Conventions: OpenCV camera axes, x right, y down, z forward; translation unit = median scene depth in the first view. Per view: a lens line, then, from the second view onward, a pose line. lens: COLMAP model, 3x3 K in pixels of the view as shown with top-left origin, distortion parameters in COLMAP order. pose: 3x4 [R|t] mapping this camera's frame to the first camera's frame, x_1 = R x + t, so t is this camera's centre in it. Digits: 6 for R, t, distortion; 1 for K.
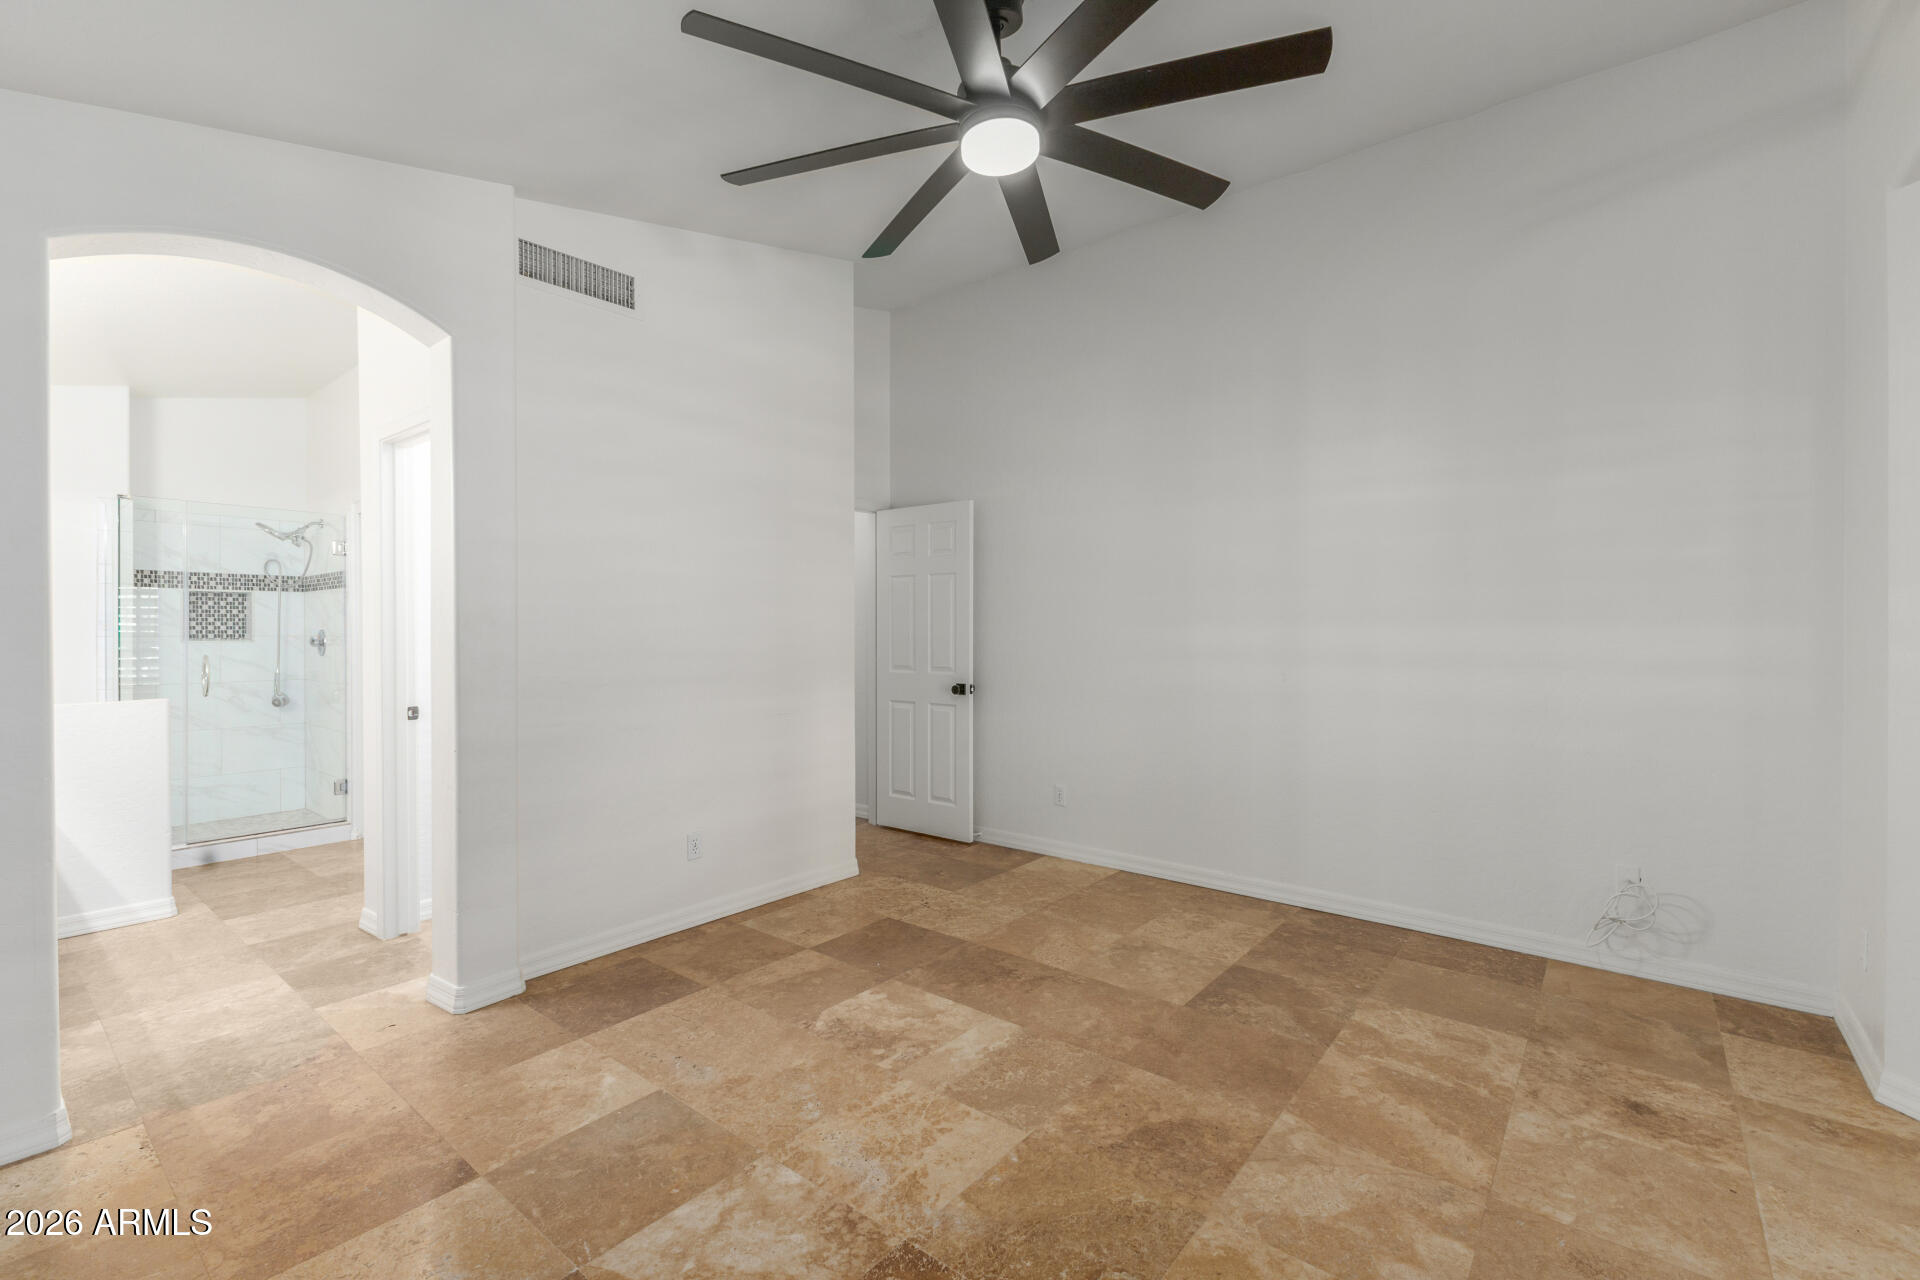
lens RADIAL K [[833.4, 0, 959.2], [0, 833.4, 639.3], [0, 0, 1]] dist [0.000493, -0.000013]
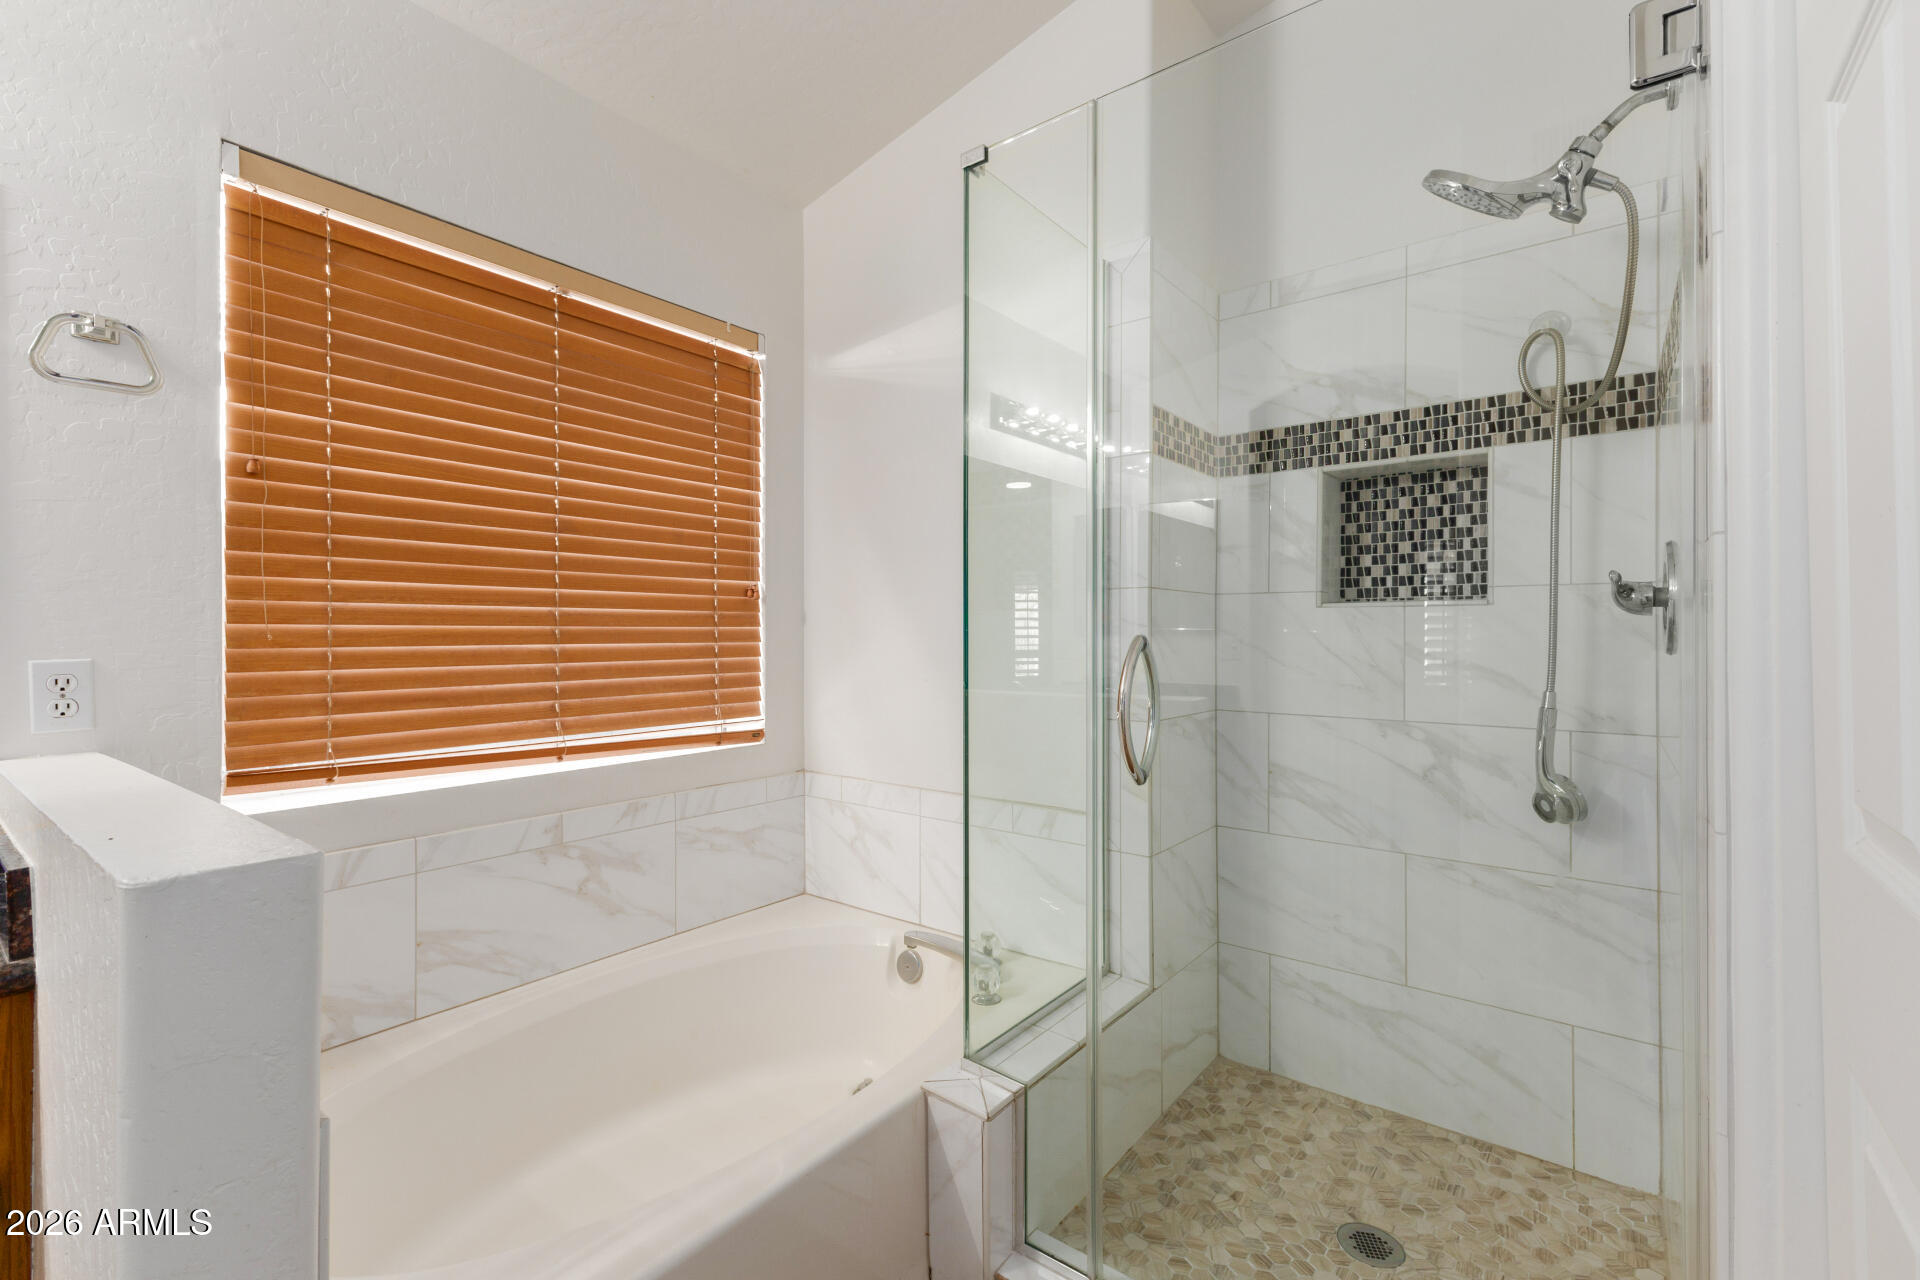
lens RADIAL K [[833.4, 0, 960.4], [0, 833.4, 633.6], [0, 0, 1]] dist [0.000493, -0.000013]
pose [[0.022091, 0.009251, -0.999713, -0.532960], [-0.003402, 0.999952, 0.009178, 0.011774], [0.999750, 0.003199, 0.022121, 0.795481]]
